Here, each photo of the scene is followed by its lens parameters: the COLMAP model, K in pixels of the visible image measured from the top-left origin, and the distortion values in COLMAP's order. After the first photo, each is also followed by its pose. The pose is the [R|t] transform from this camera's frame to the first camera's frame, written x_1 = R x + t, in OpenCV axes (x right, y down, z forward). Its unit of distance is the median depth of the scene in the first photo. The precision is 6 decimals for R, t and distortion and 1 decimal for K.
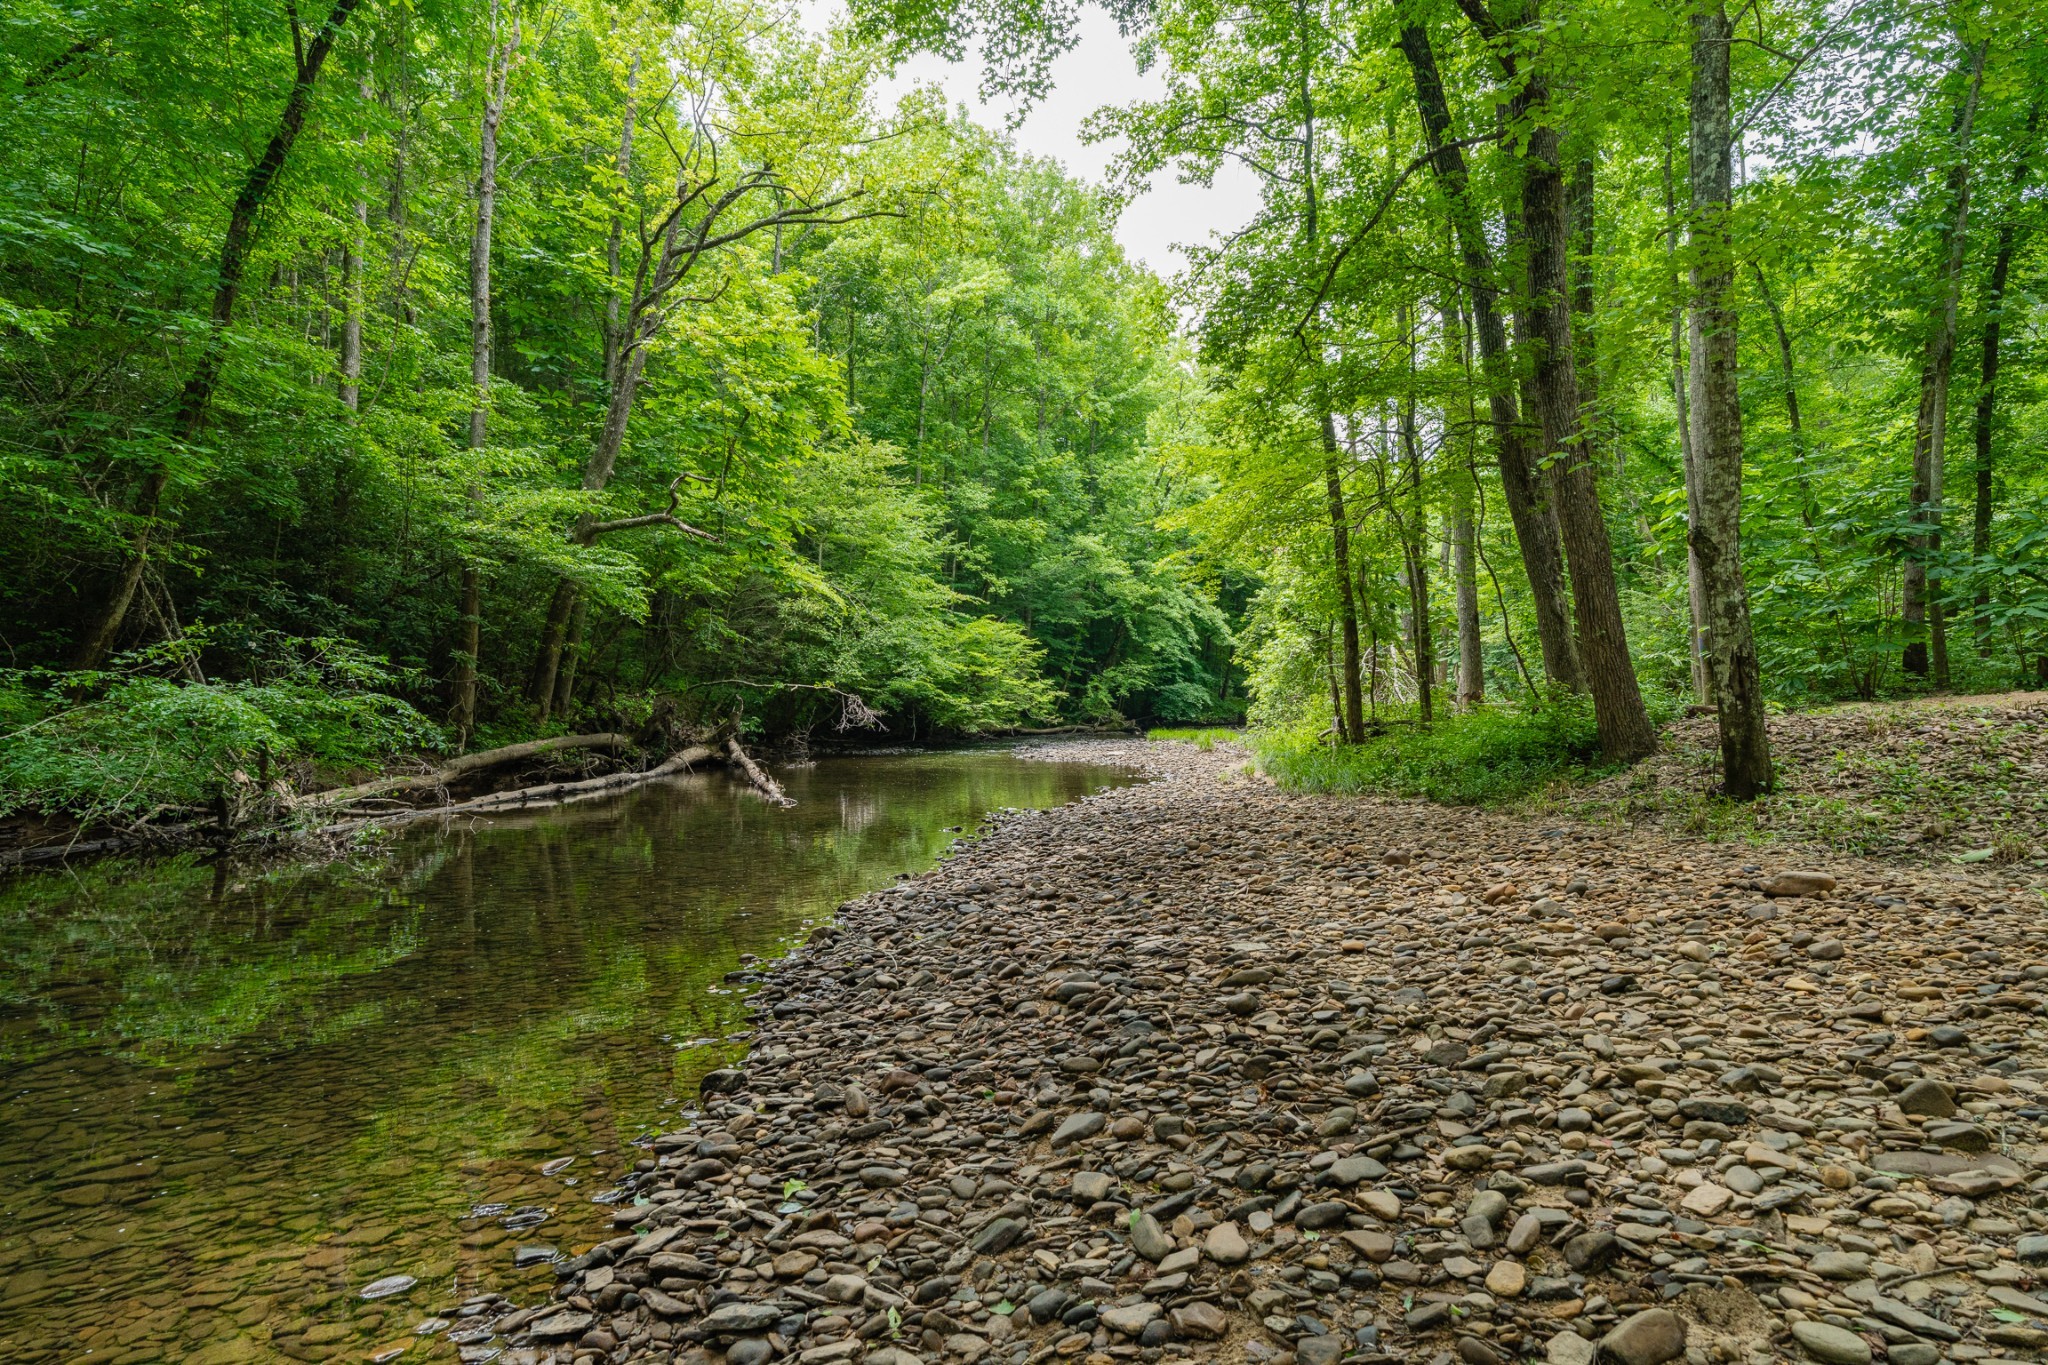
lens RADIAL K [[1125.3, 0, 1025.8], [0, 1125.3, 685.8], [0, 0, 1]] dist [-0.000830, -0.000049]
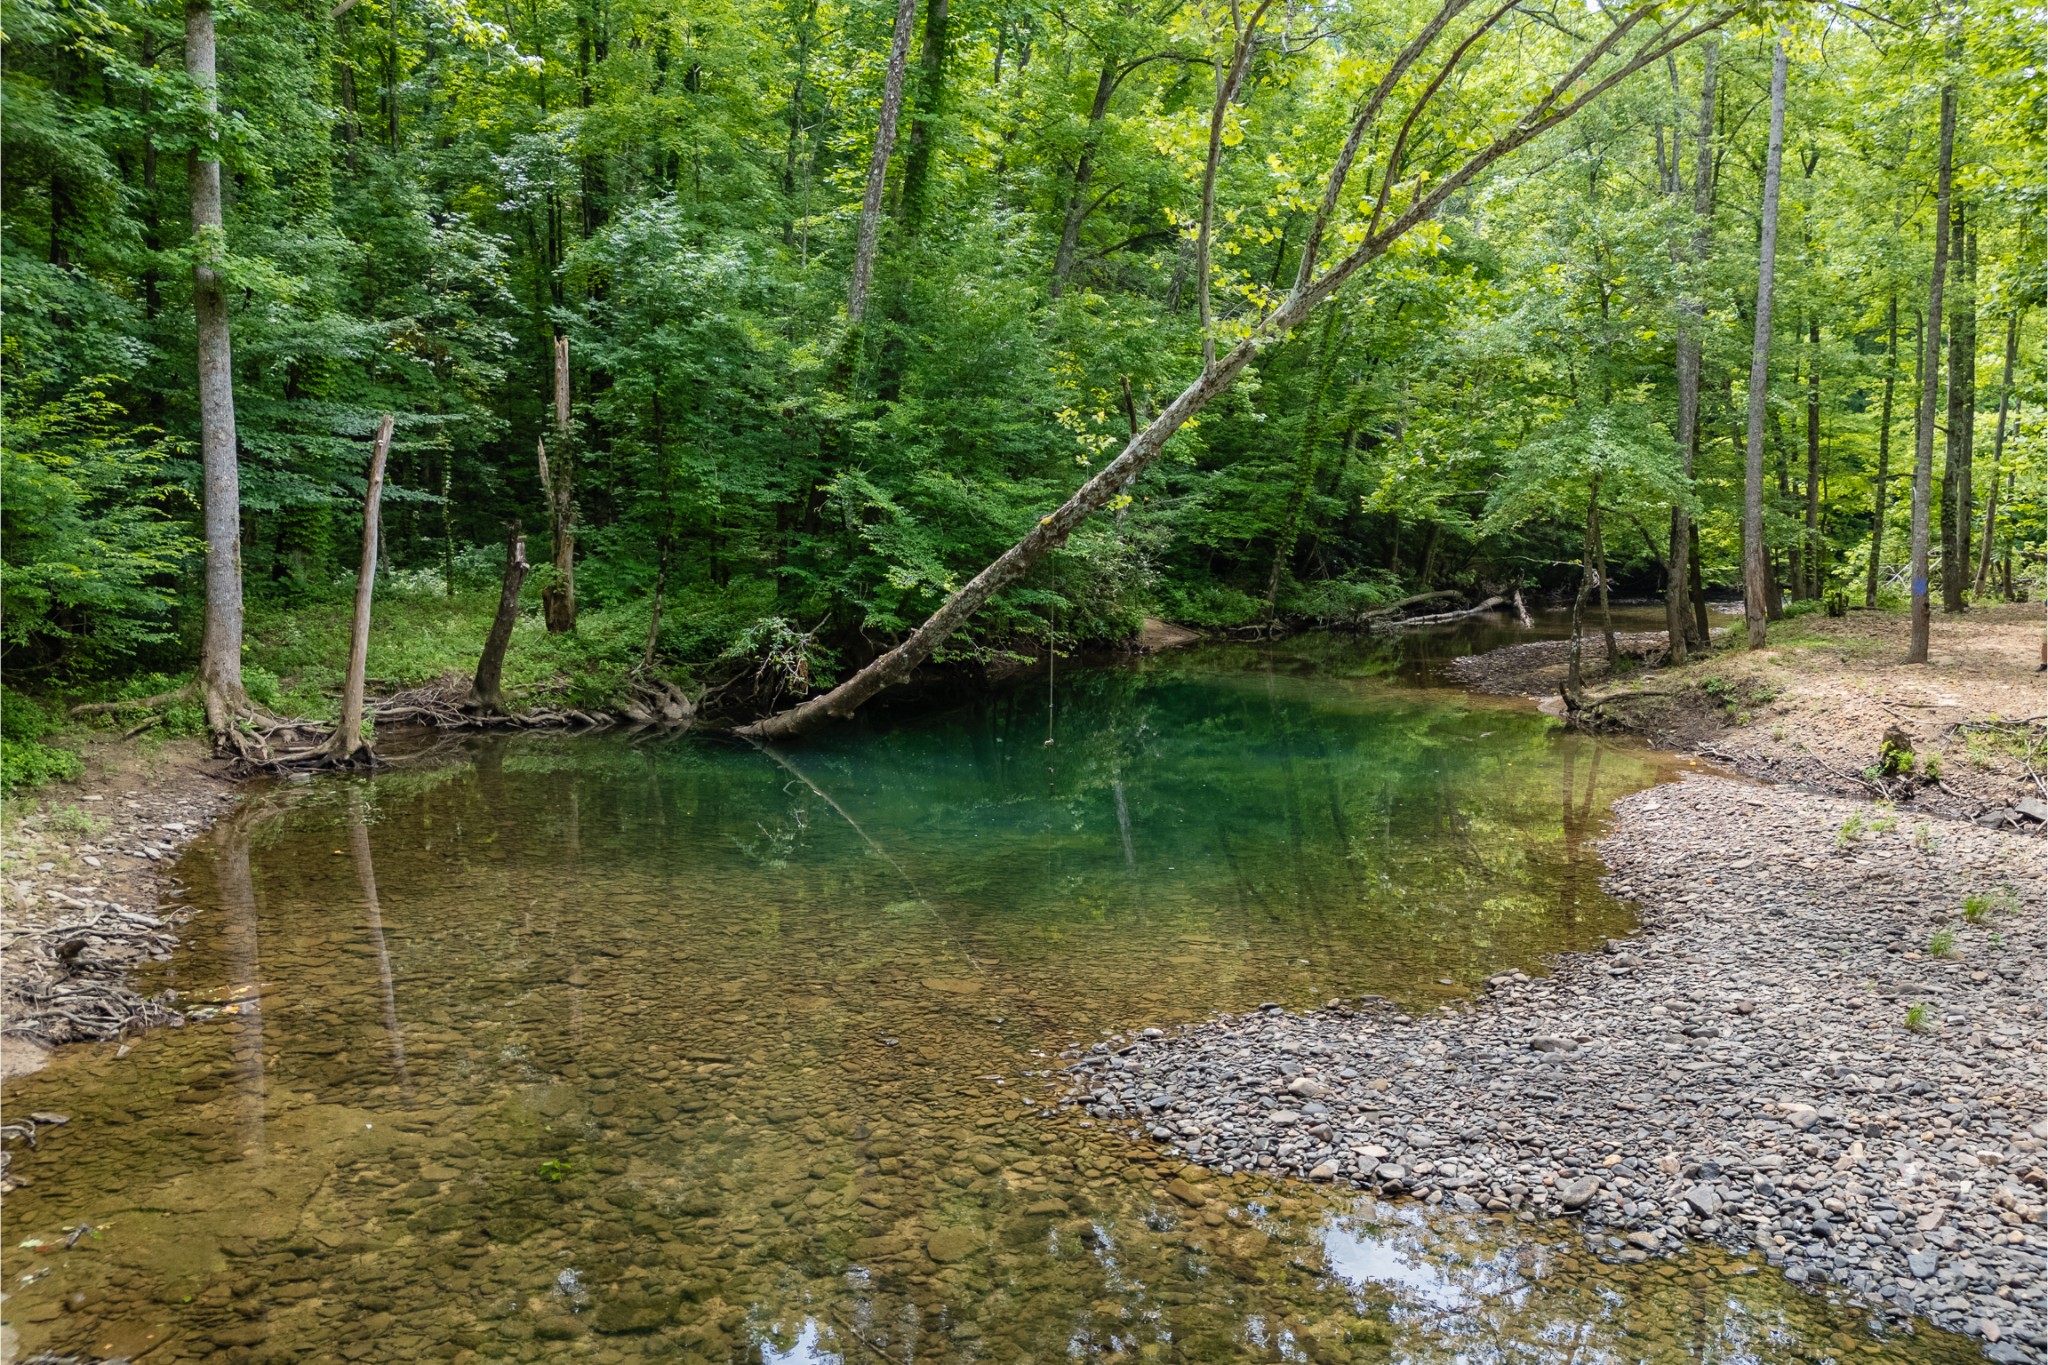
lens RADIAL K [[1581.7, 0, 1014.1], [0, 1581.7, 682.1], [0, 0, 1]] dist [0.029597, -0.020216]
pose [[0.831952, 0.054244, -0.552189, 0.557688], [0.014575, 0.992730, 0.119480, -0.146579], [0.554656, -0.107450, 0.825113, -1.804829]]
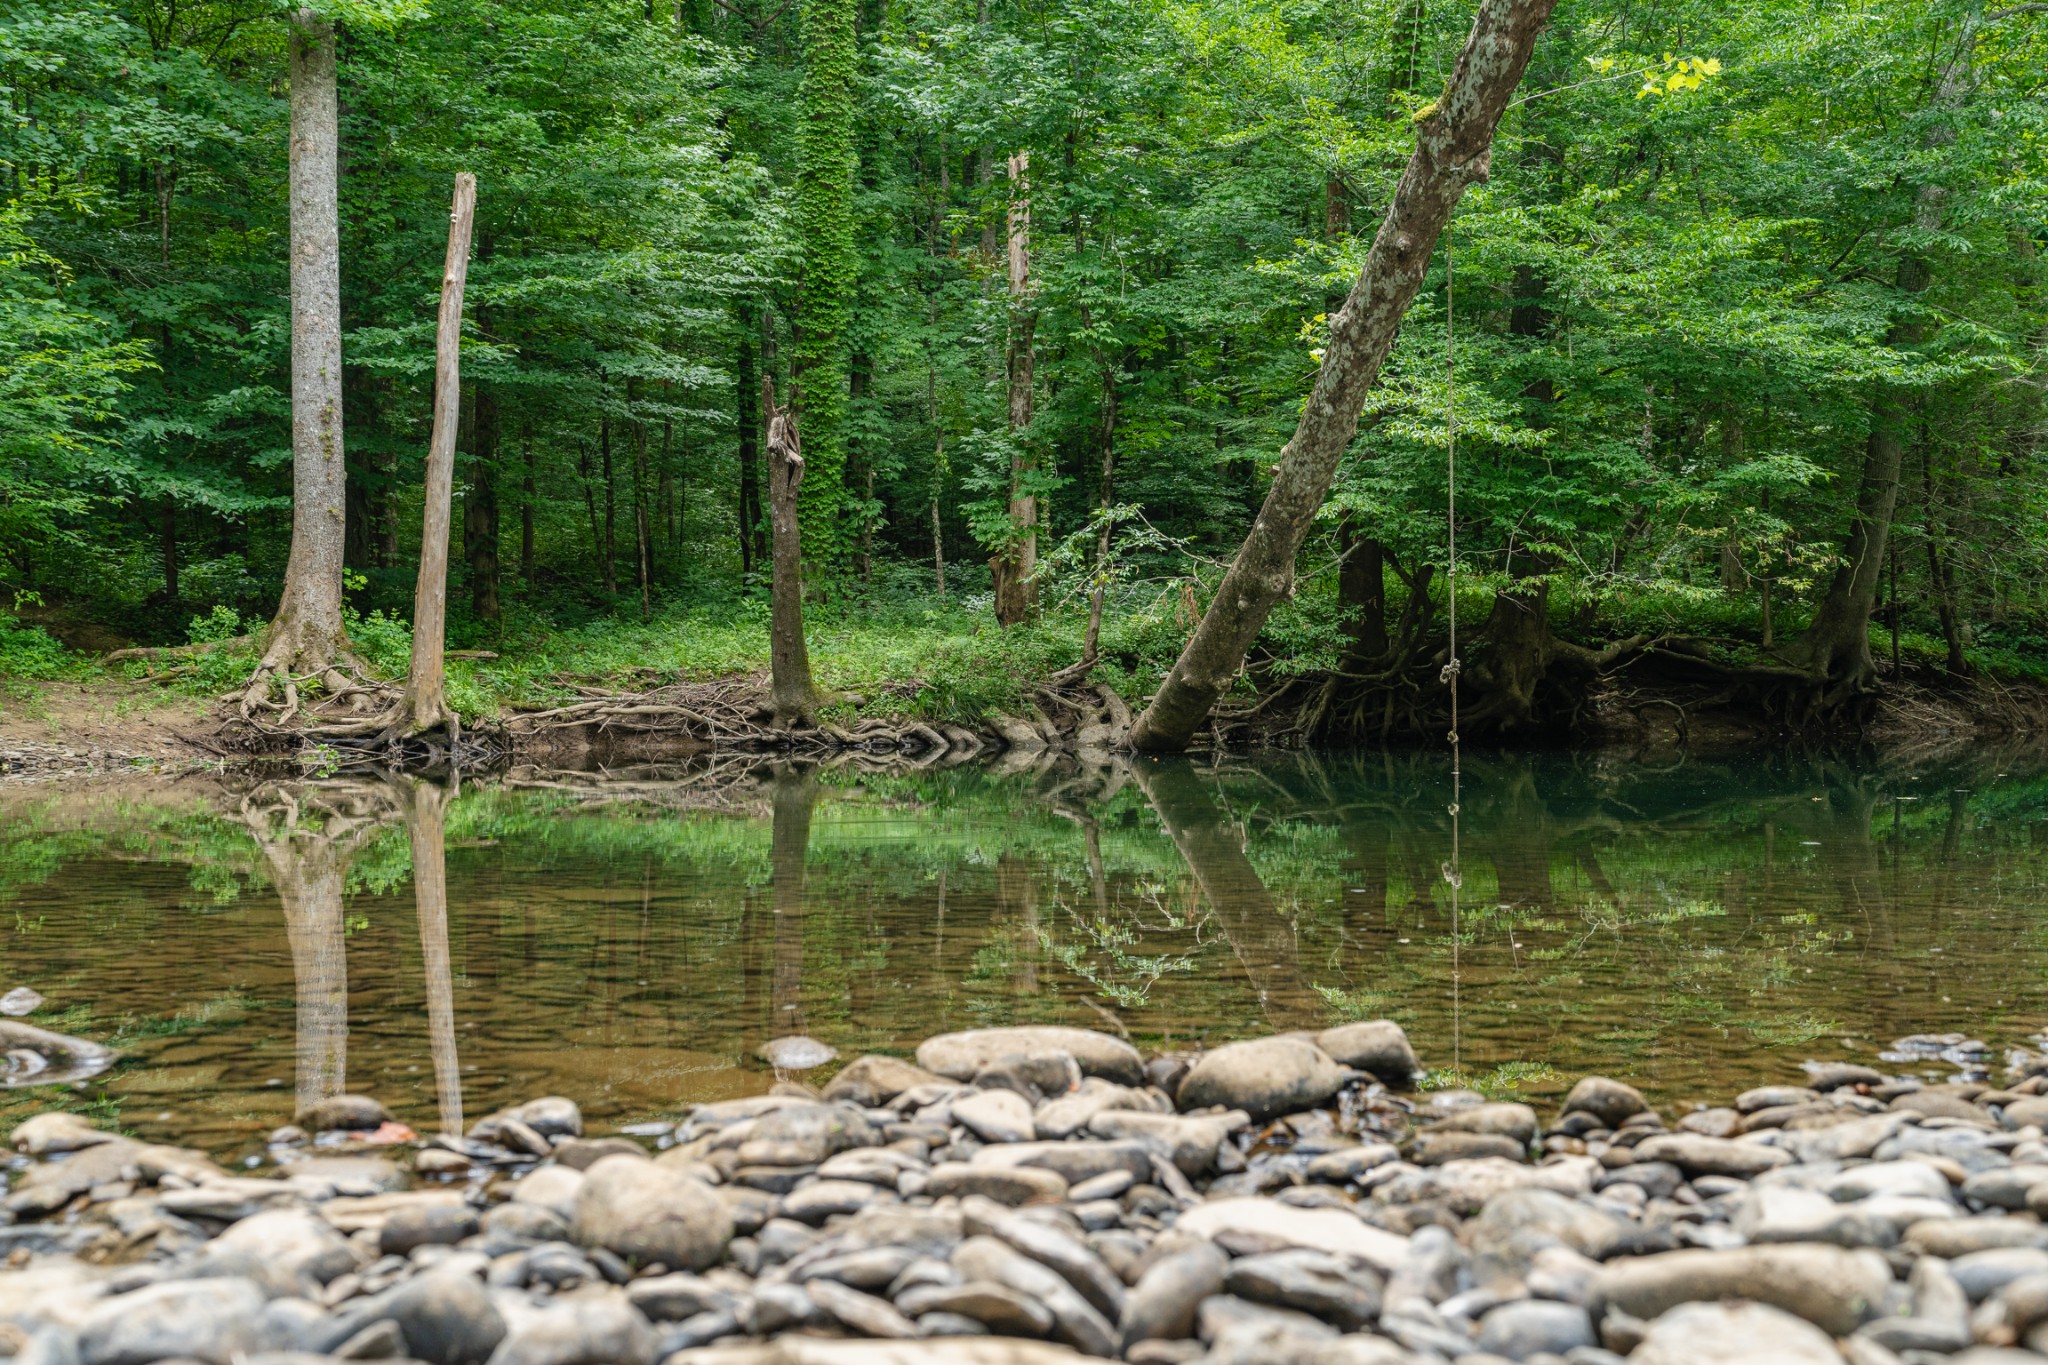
lens RADIAL K [[2028.7, 0, 979.0], [0, 2028.7, 674.0], [0, 0, 1]] dist [0.011692, 0.000000]
pose [[0.335253, -0.035689, -0.941452, 0.462258], [0.029416, 0.999192, -0.027403, 0.033808], [0.941669, -0.018507, 0.336032, -1.222855]]
